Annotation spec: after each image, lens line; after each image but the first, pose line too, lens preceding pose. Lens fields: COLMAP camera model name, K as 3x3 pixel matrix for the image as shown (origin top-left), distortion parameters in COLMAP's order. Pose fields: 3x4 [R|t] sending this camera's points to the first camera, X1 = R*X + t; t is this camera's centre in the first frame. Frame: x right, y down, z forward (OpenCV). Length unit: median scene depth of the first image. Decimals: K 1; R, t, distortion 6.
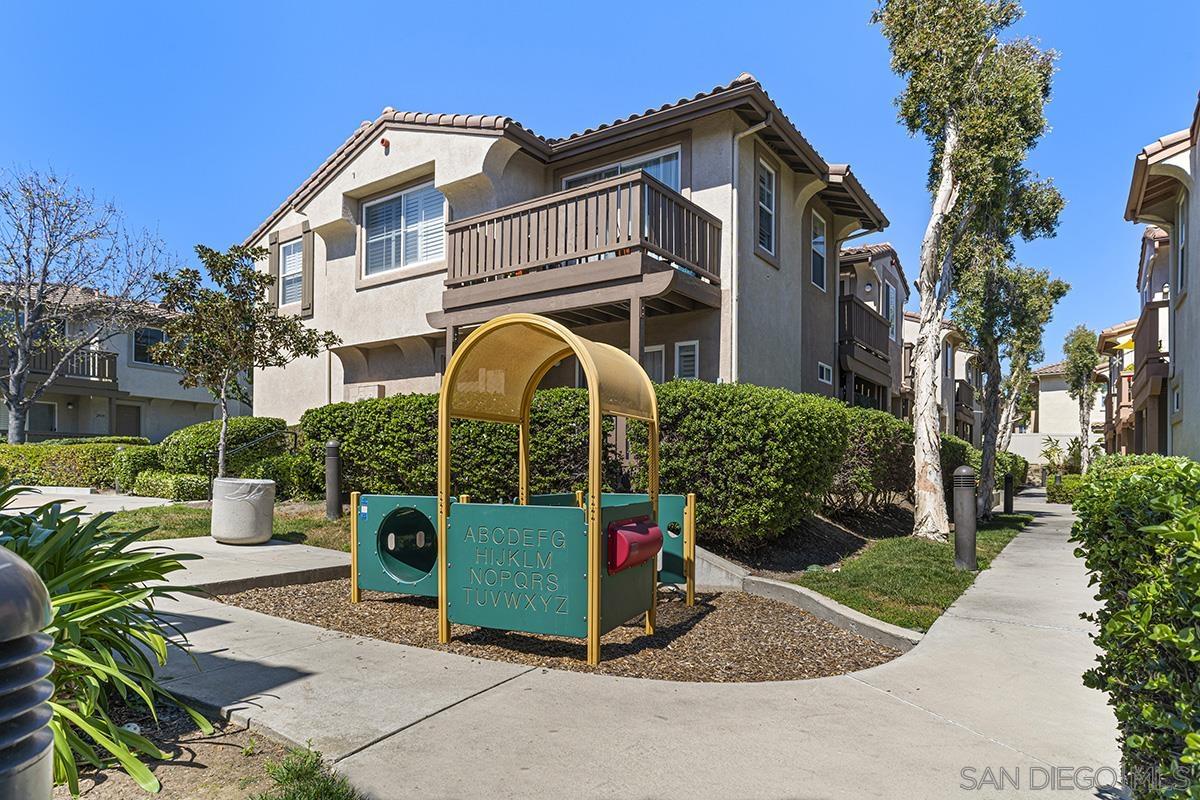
lens RADIAL K [[696.7, 0, 596.9], [0, 696.7, 441.0], [0, 0, 1]] dist [-0.055349, 0.050076]
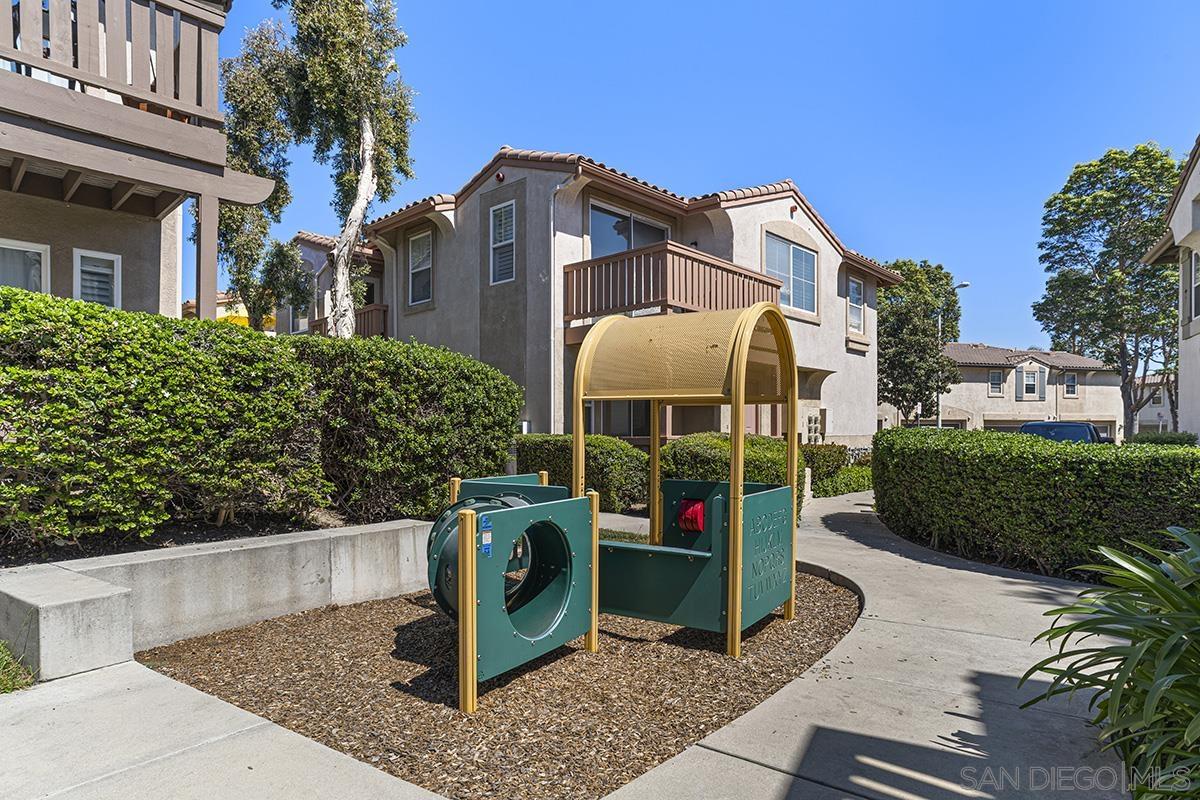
lens RADIAL K [[696.5, 0, 602.5], [0, 696.5, 390.9], [0, 0, 1]] dist [-0.060759, 0.047469]
pose [[0.155387, 0.047963, 0.986689, -0.638106], [-0.036825, 0.998408, -0.042733, 0.001158], [-0.987167, -0.029694, 0.156906, 0.600234]]
